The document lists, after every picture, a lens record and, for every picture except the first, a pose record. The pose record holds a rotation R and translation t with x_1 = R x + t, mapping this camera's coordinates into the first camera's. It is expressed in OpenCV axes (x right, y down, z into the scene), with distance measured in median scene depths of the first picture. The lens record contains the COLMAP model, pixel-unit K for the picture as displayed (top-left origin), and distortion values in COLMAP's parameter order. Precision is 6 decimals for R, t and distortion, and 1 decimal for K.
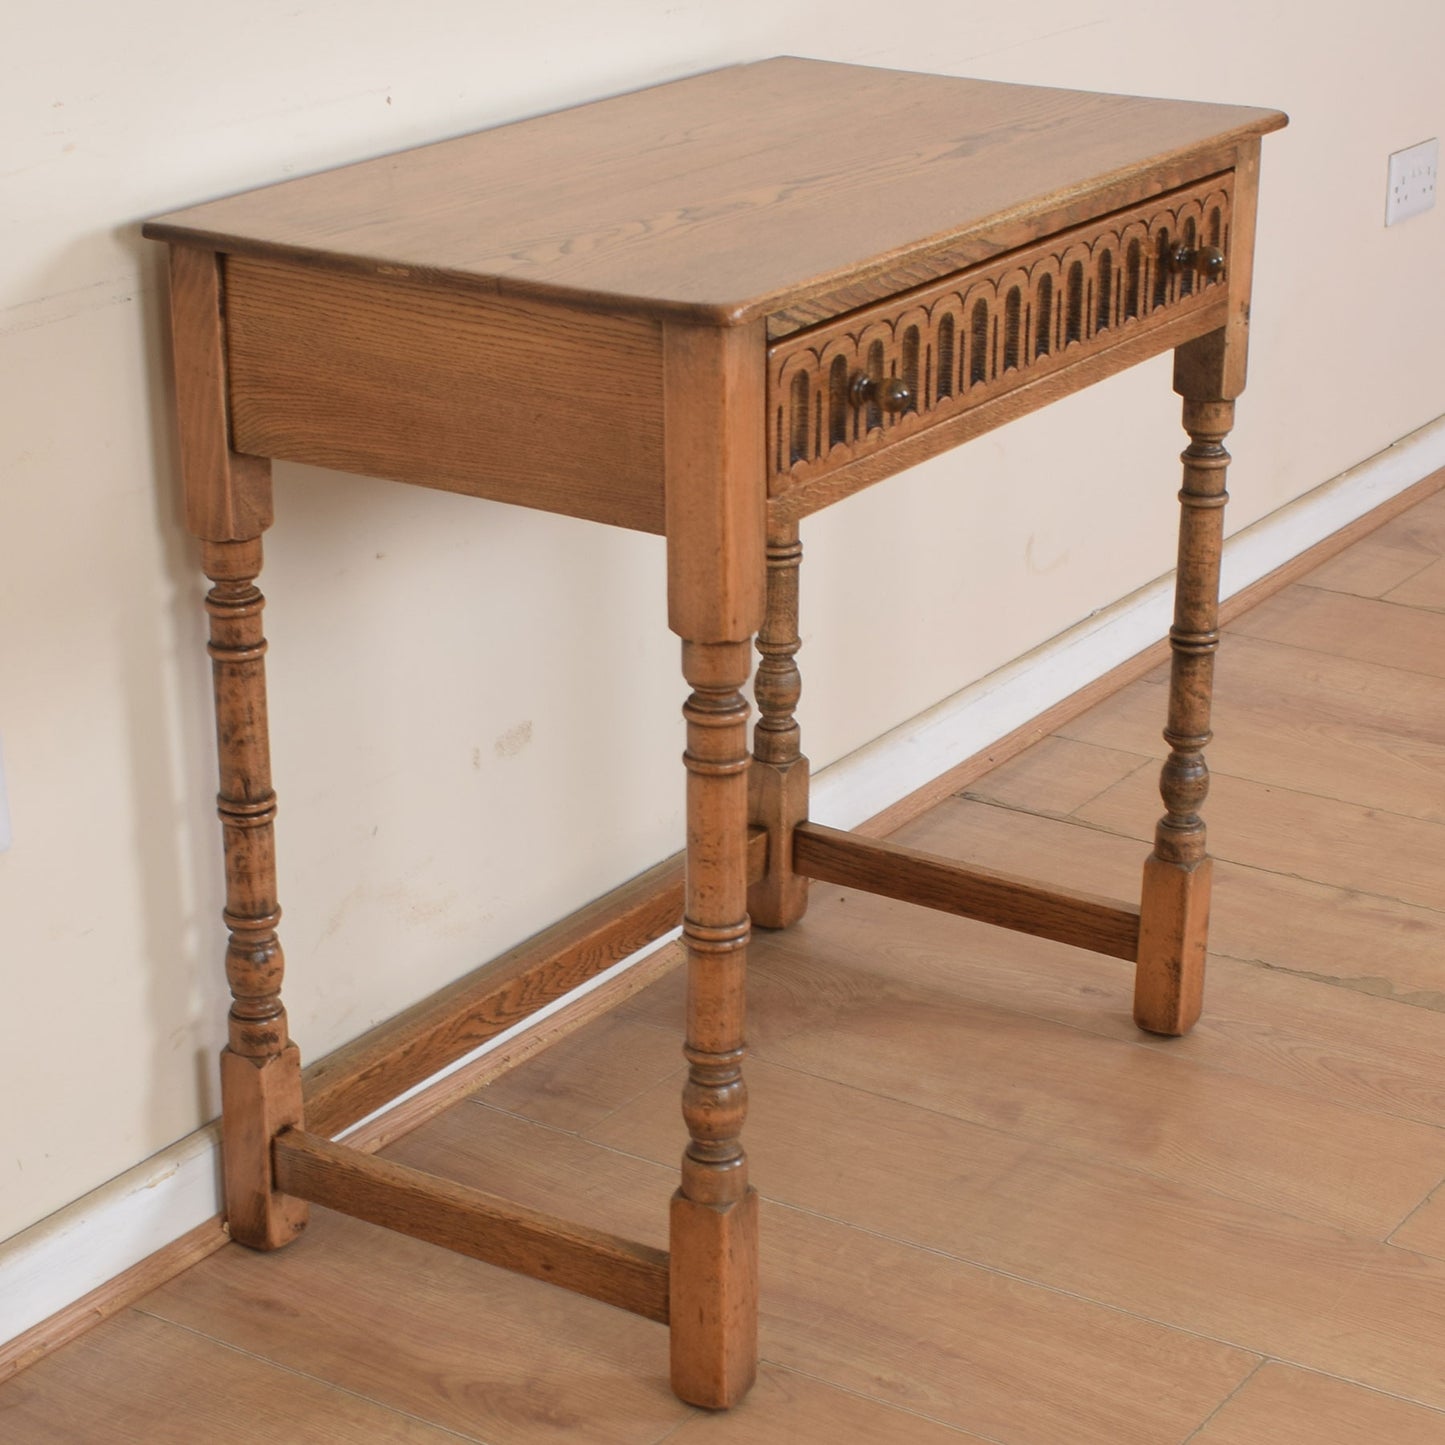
lens RADIAL K [[3216.8, 0, 722.3], [0, 3216.8, 1034.3], [0, 0, 1]] dist [-0.029113, -0.454583]
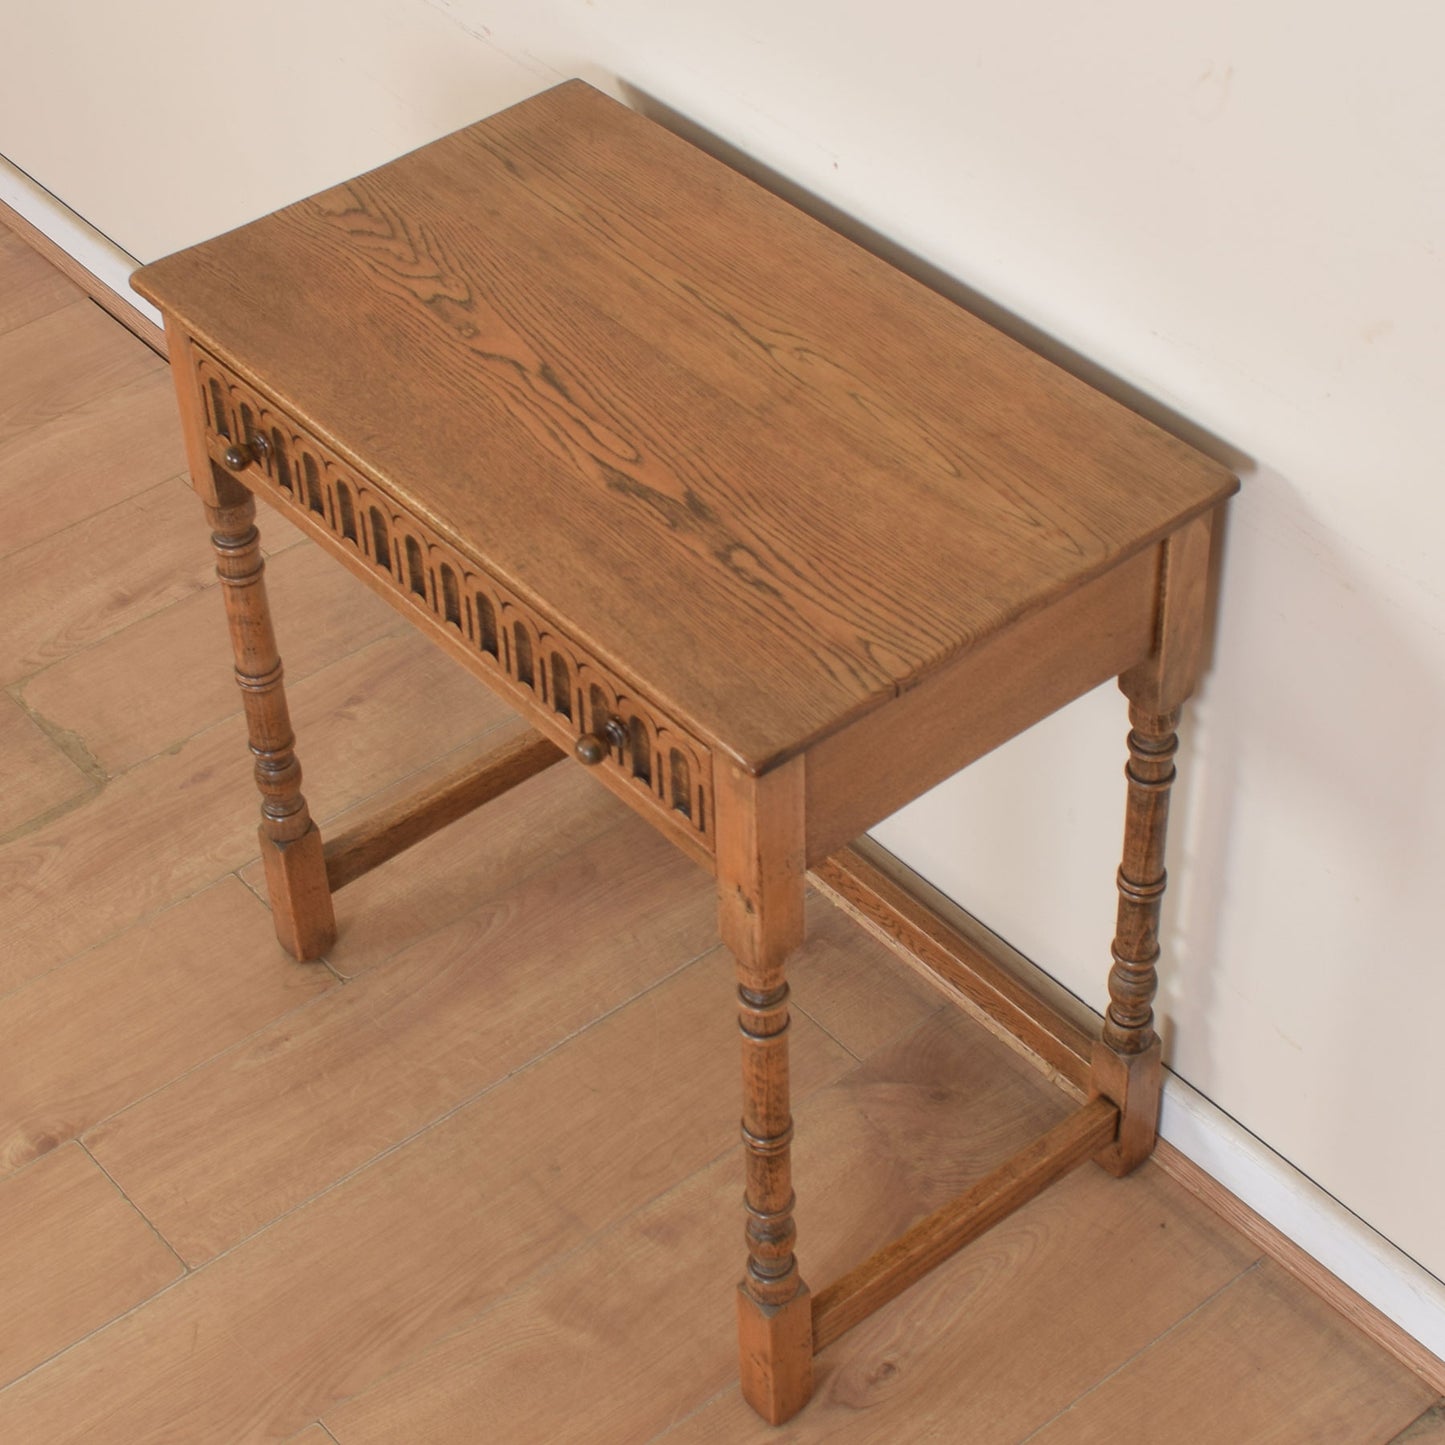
lens RADIAL K [[2872.9, 0, 722.5], [0, 2872.9, 722.5], [0, 0, 1]] dist [-0.063315, -0.136959]
pose [[-0.283240, 0.647699, -0.707291, 0.730057], [-0.400658, 0.590139, 0.700864, -0.849791], [0.871349, 0.481894, 0.092355, 0.949348]]
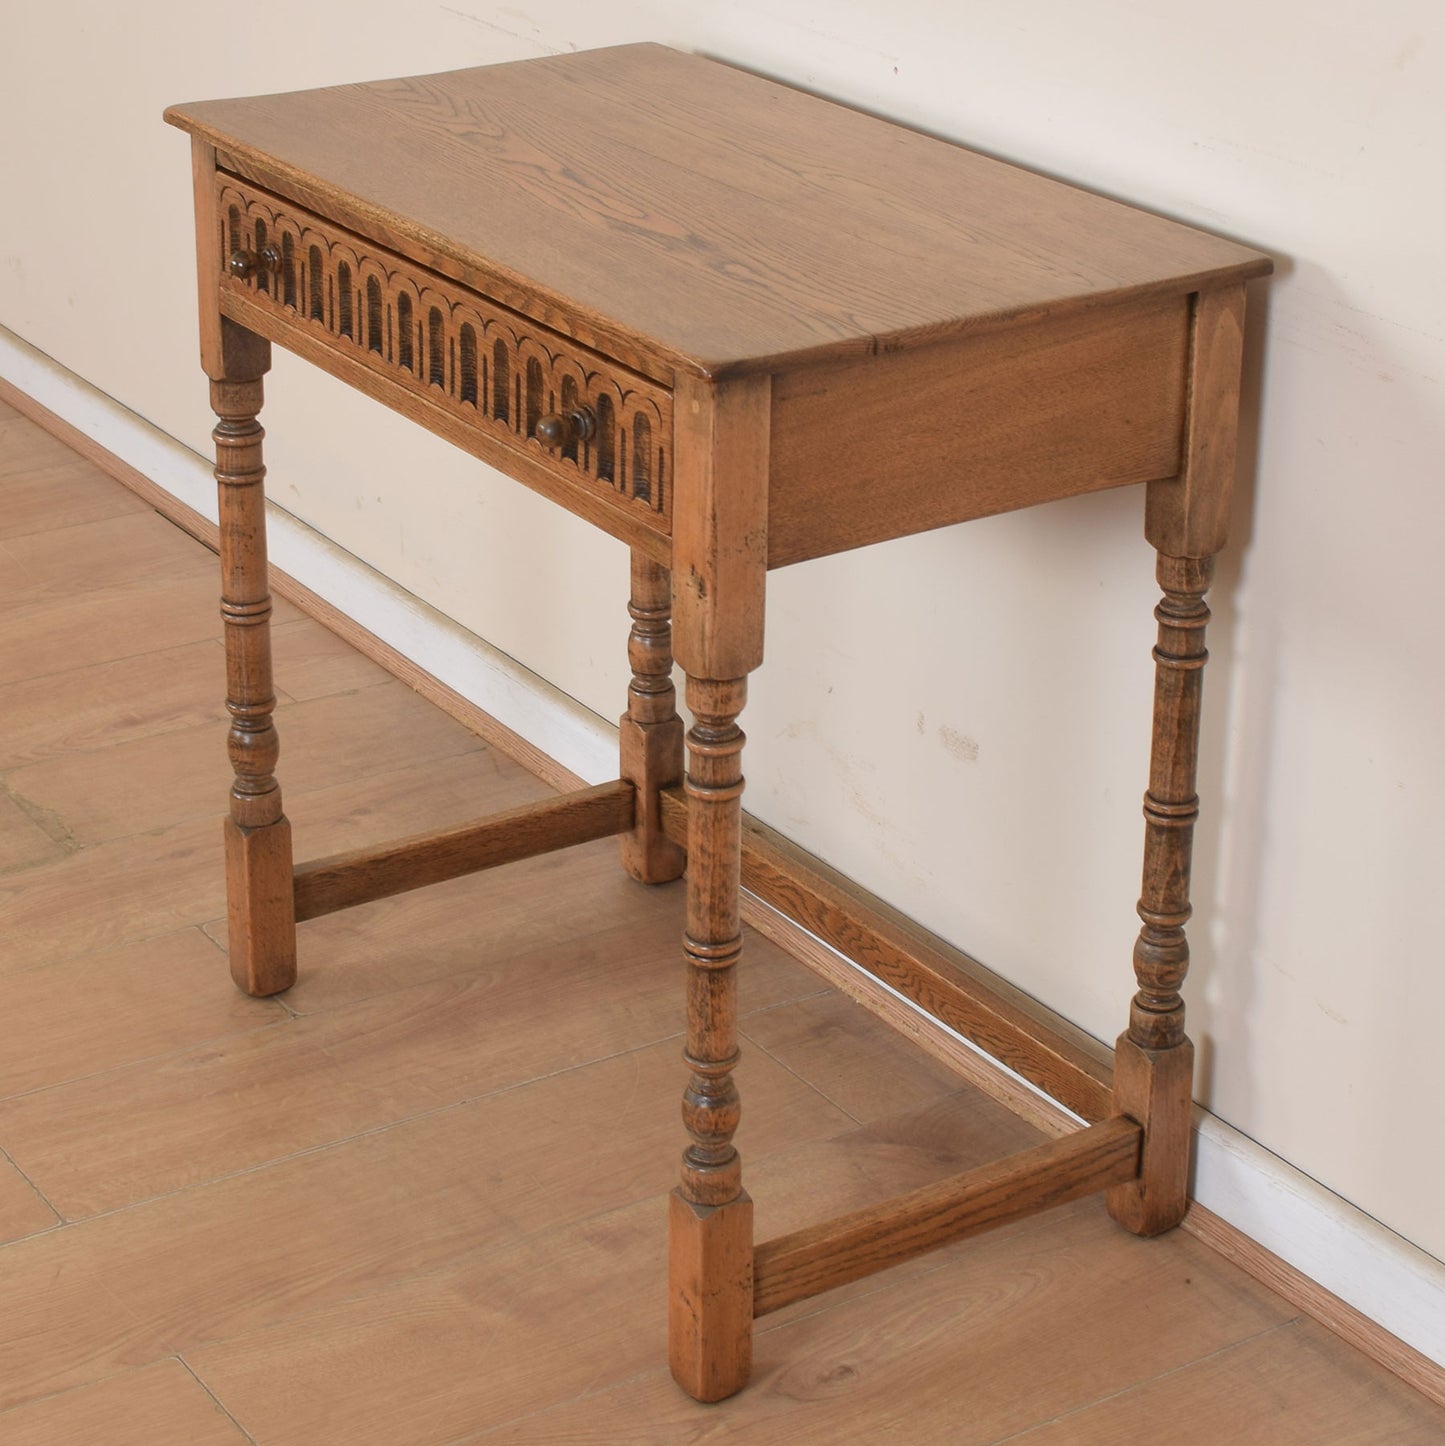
lens RADIAL K [[3287.5, 0, 704.6], [0, 3287.5, 680.8], [0, 0, 1]] dist [-0.039085, -0.300680]
pose [[-0.387407, 0.360718, -0.848409, 0.926263], [-0.420195, 0.750036, 0.510766, -0.667811], [0.820580, 0.554372, -0.138997, 1.194897]]
